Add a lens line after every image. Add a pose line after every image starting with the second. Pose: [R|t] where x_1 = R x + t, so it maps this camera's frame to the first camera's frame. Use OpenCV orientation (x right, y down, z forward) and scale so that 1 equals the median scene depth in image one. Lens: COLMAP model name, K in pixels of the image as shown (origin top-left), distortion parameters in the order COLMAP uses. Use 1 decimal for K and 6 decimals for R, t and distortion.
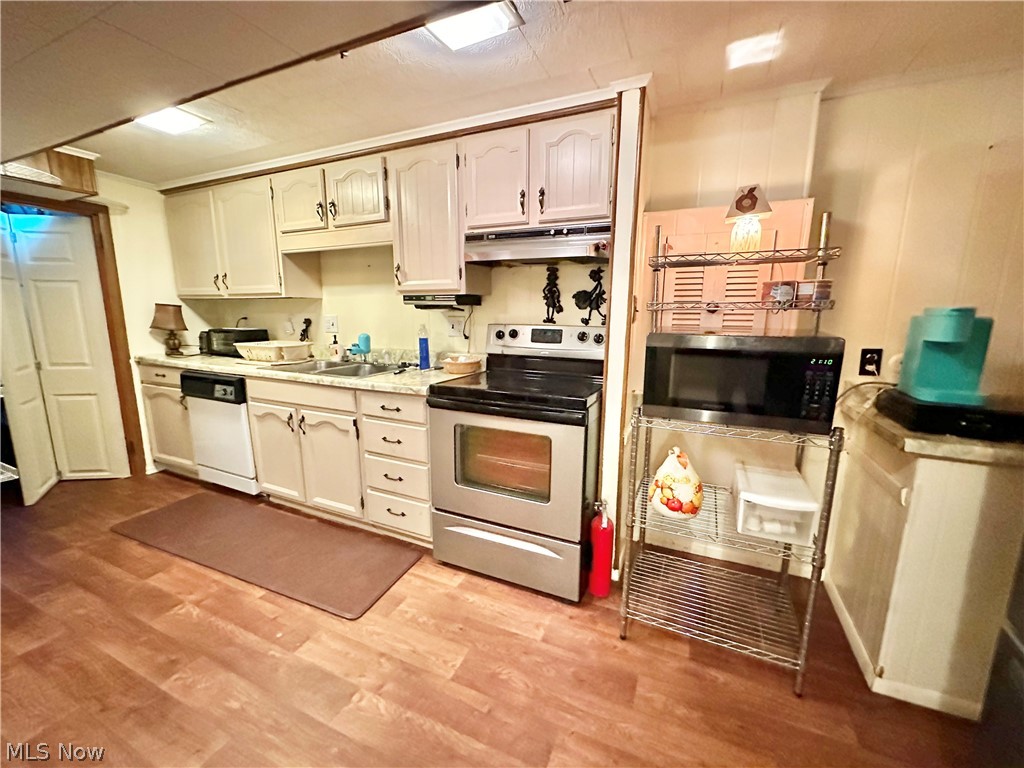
lens RADIAL K [[406.9, 0, 509.8], [0, 406.9, 384.4], [0, 0, 1]] dist [-0.005681, 0.001089]
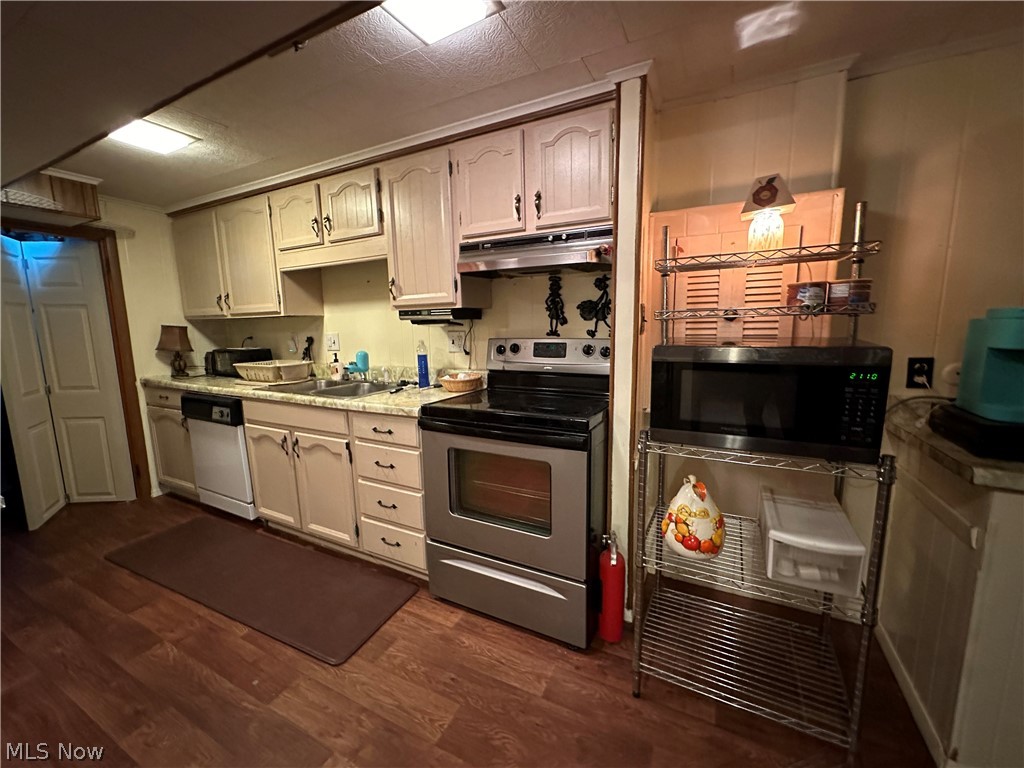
lens RADIAL K [[406.9, 0, 509.7], [0, 406.9, 384.0], [0, 0, 1]] dist [-0.005681, 0.001089]
pose [[0.998496, -0.017231, -0.052050, 0.051060], [0.015569, 0.999361, -0.032163, -0.014024], [0.052570, 0.031304, 0.998126, 0.077627]]
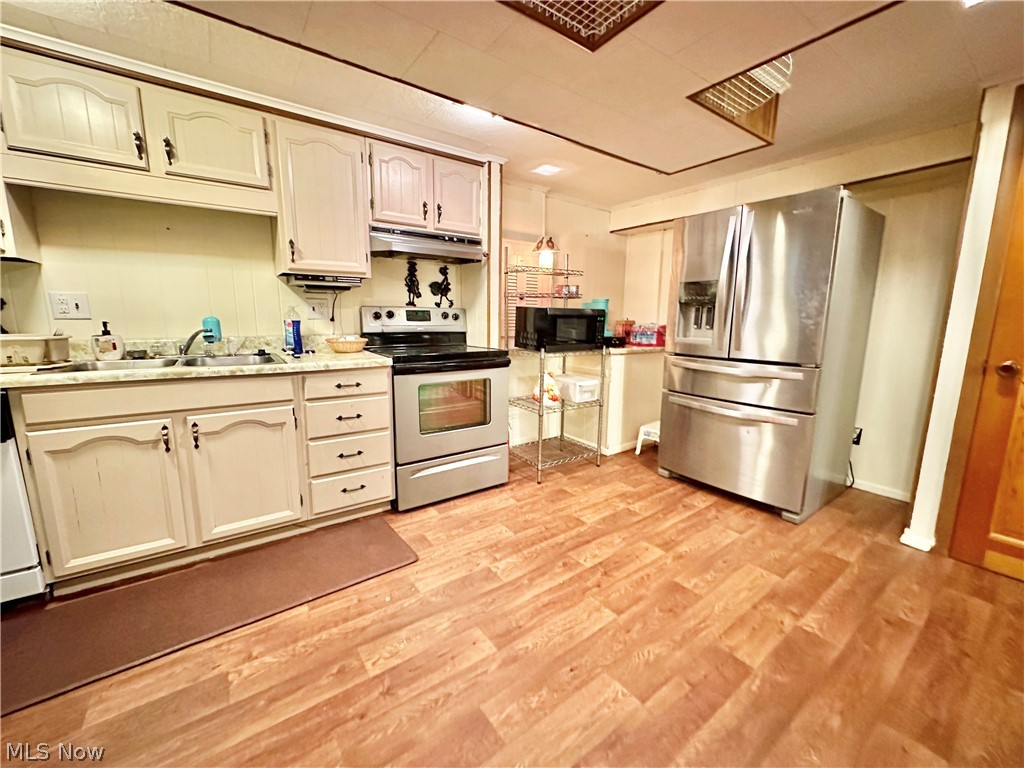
lens RADIAL K [[406.9, 0, 507.5], [0, 406.9, 384.1], [0, 0, 1]] dist [-0.005681, 0.001089]
pose [[0.510337, -0.145137, 0.847639, -0.971632], [0.141622, 0.986382, 0.083627, 0.027774], [-0.848233, 0.077367, 0.523942, 0.126552]]
